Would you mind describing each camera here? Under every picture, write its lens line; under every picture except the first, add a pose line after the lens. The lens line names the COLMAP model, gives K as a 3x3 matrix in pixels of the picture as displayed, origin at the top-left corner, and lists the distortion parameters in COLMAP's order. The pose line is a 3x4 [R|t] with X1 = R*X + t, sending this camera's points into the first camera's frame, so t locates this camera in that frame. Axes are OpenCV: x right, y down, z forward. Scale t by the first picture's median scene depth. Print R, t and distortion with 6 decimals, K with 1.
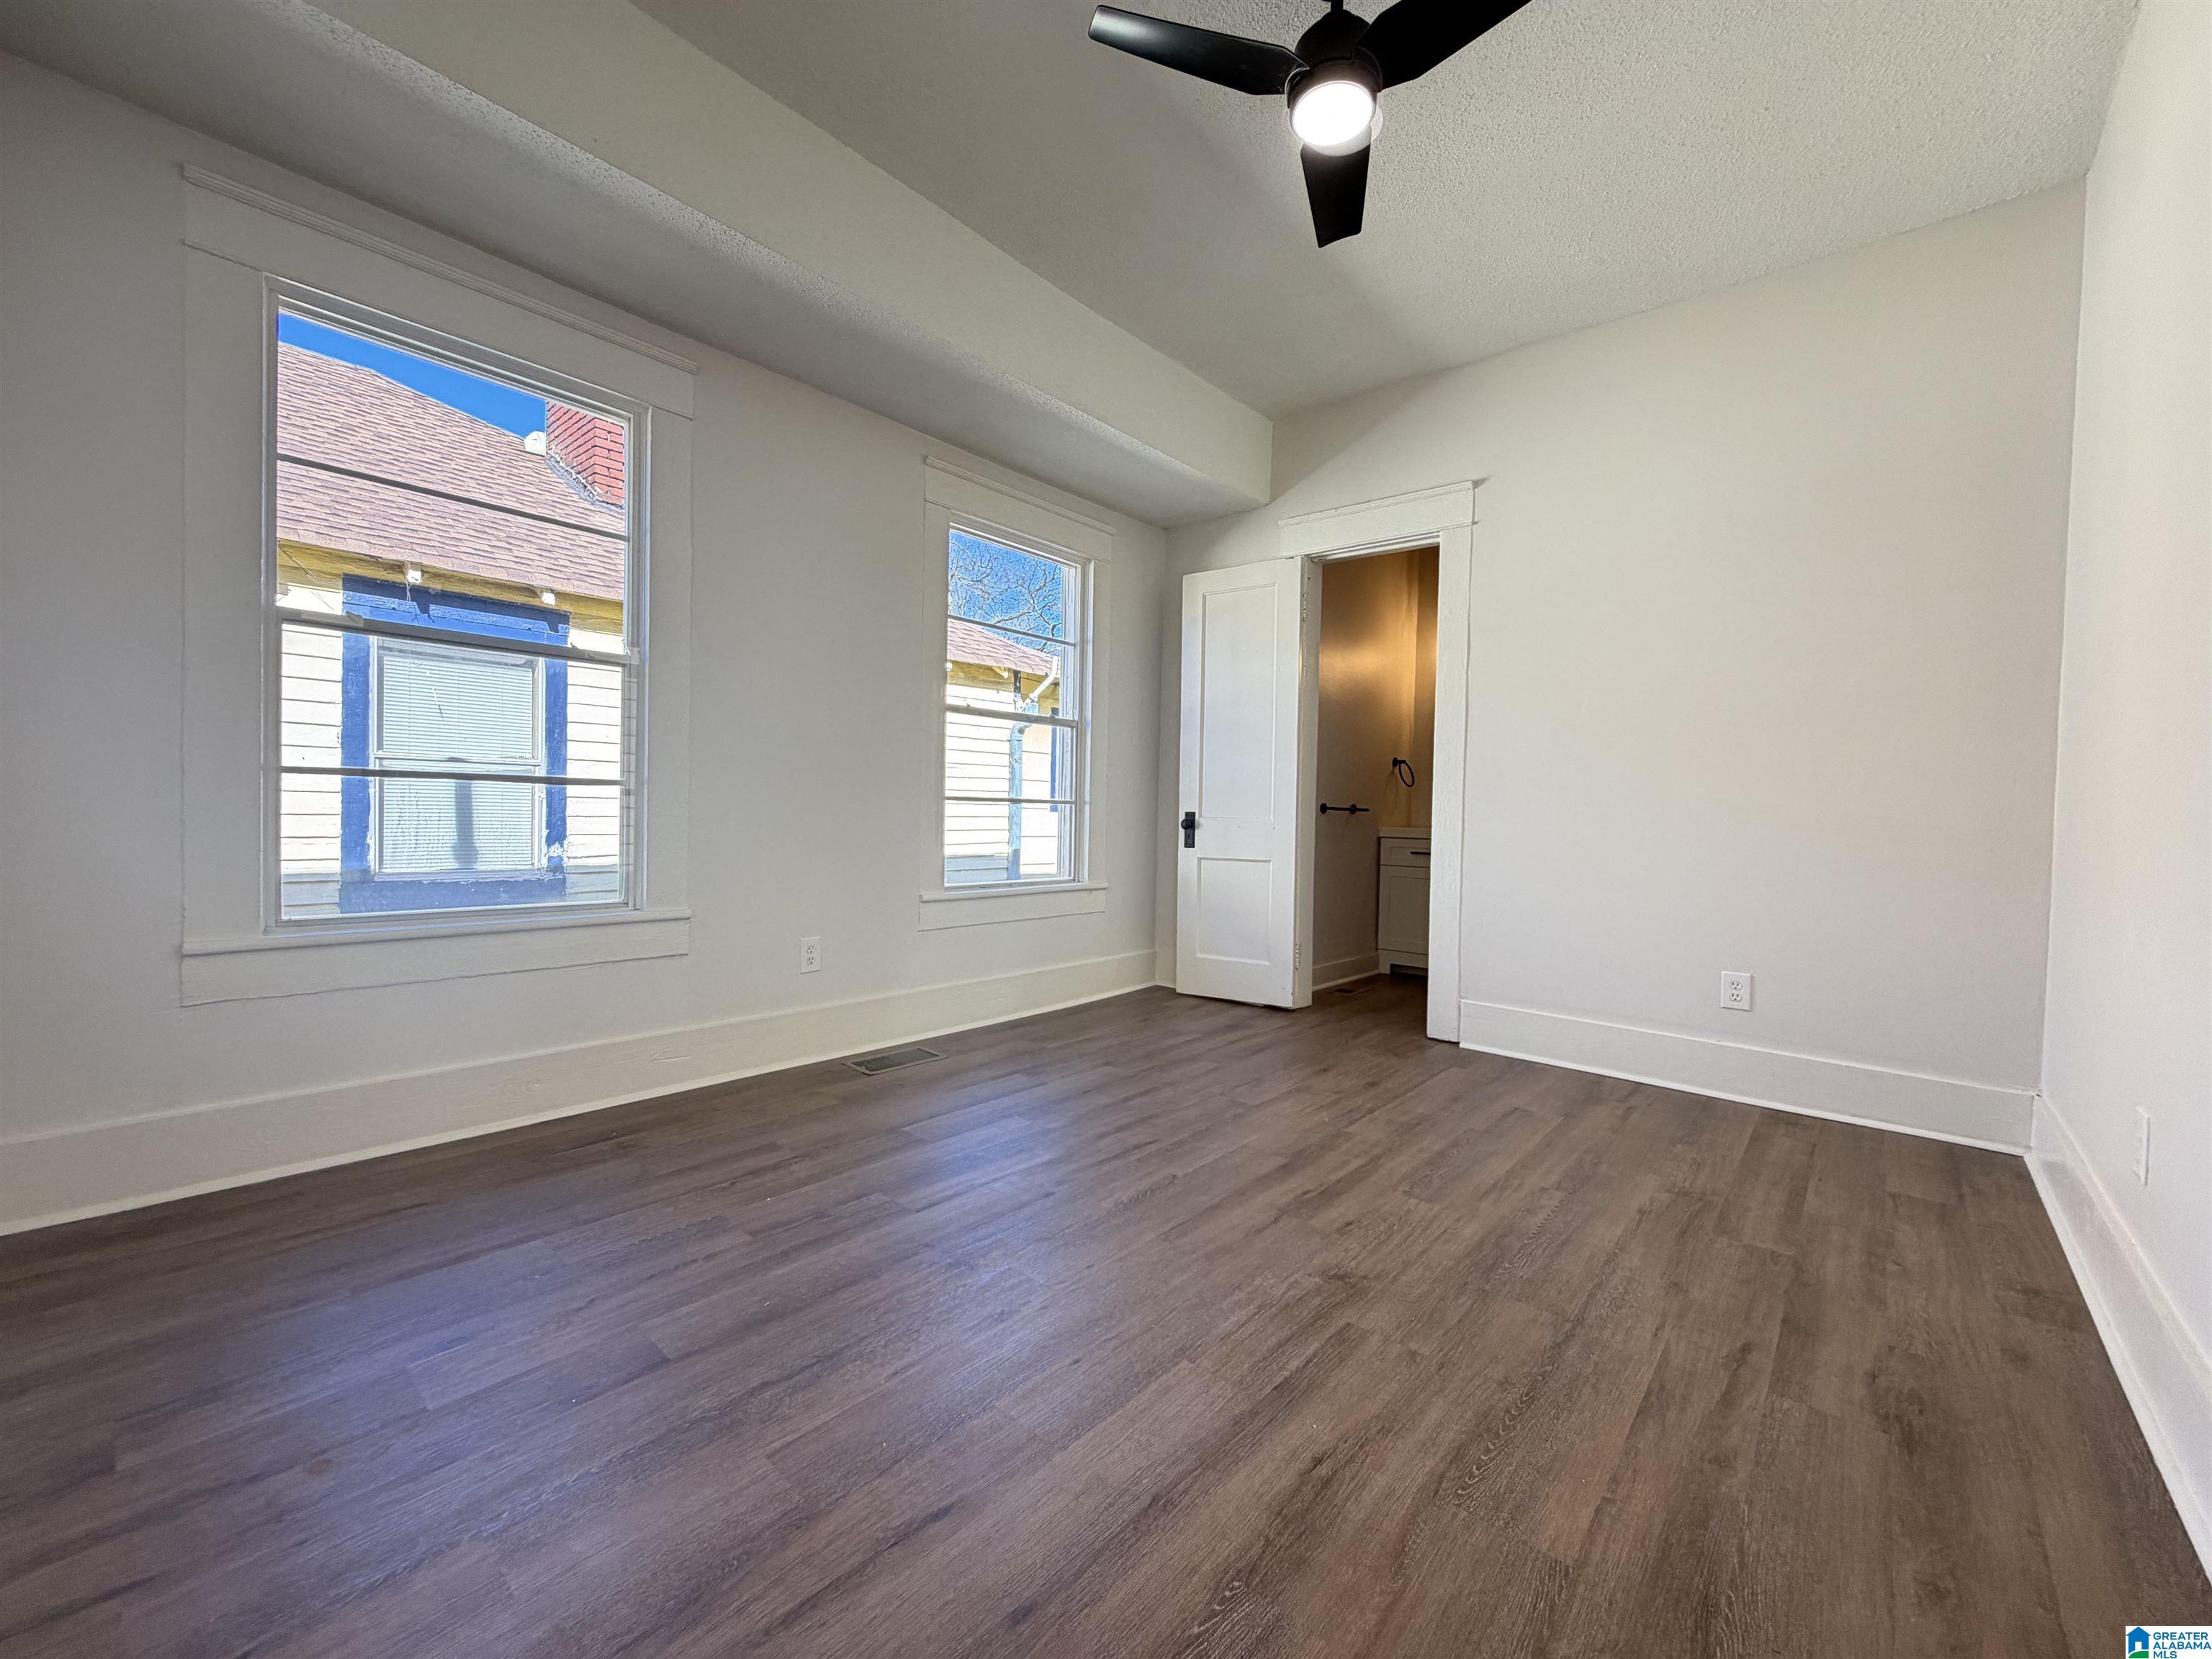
lens RADIAL K [[867.7, 0, 1114.0], [0, 867.7, 812.0], [0, 0, 1]] dist [0.000776, -0.000077]
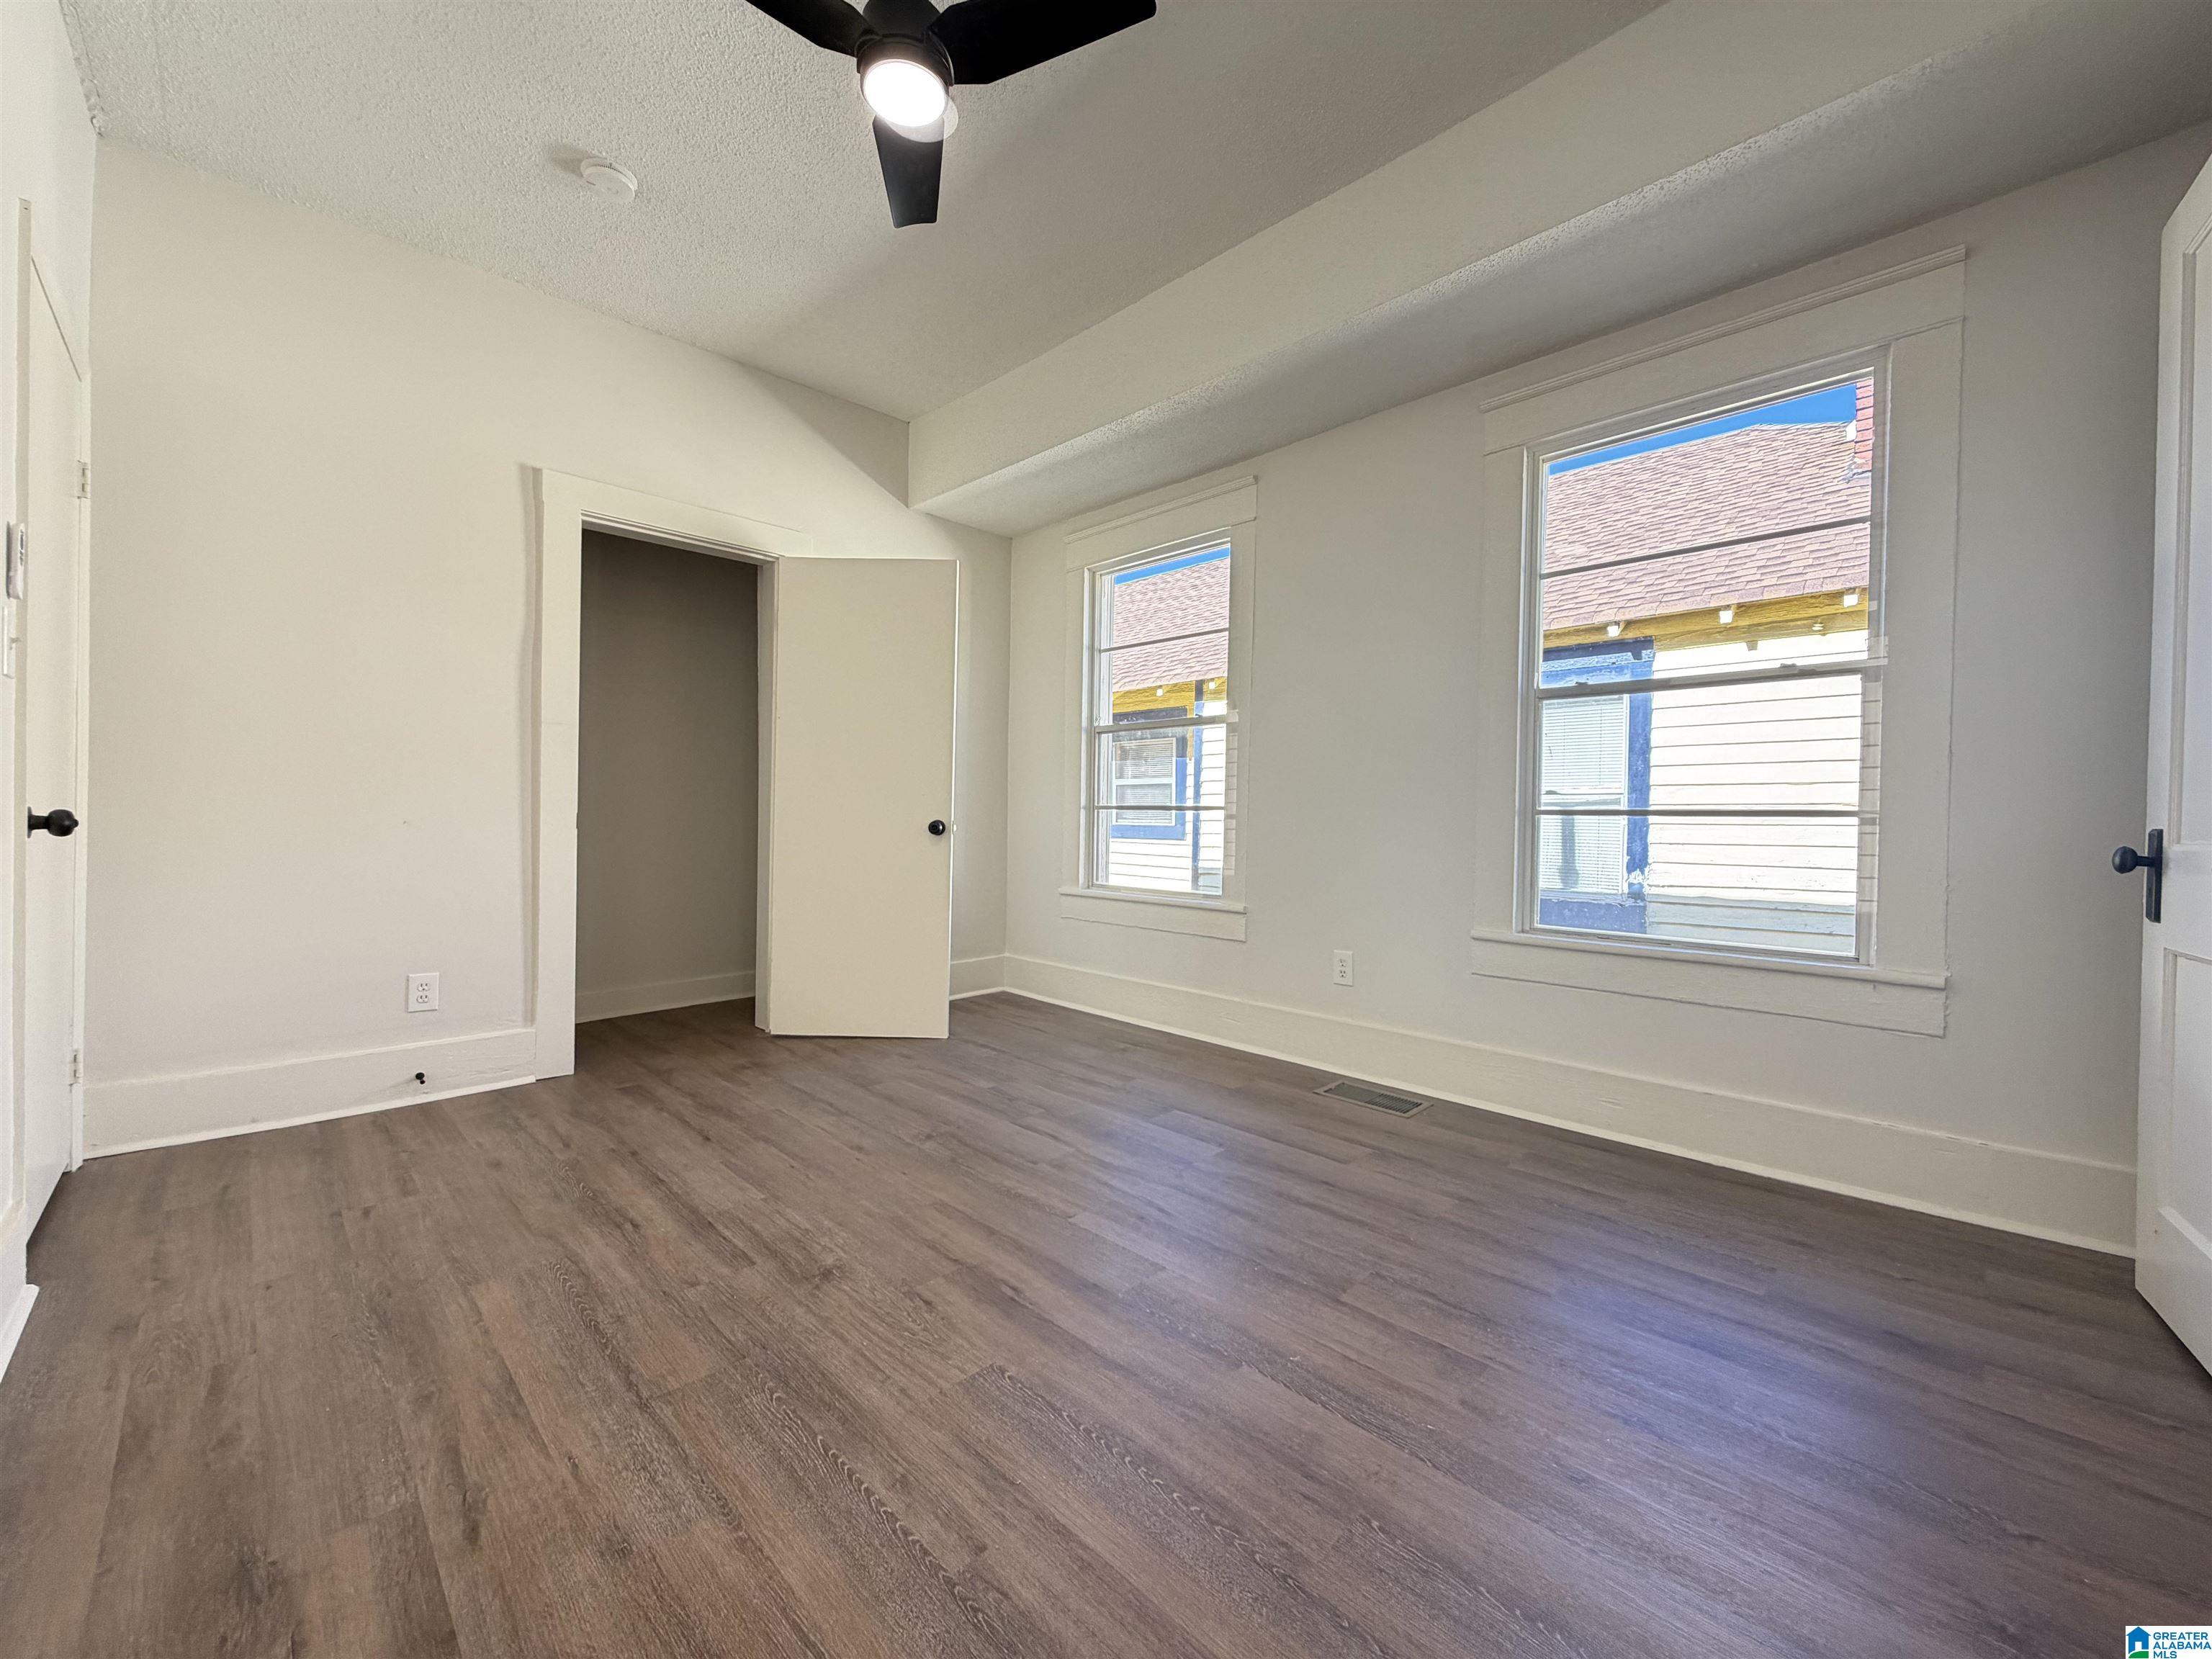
lens RADIAL K [[879.1, 0, 1098.5], [0, 879.1, 830.1], [0, 0, 1]] dist [-0.000131, 0.000302]
pose [[-0.069619, -0.011630, -0.997506, 1.004304], [-0.013421, 0.999852, -0.010720, 0.021737], [0.997483, 0.012641, -0.069765, 1.098756]]
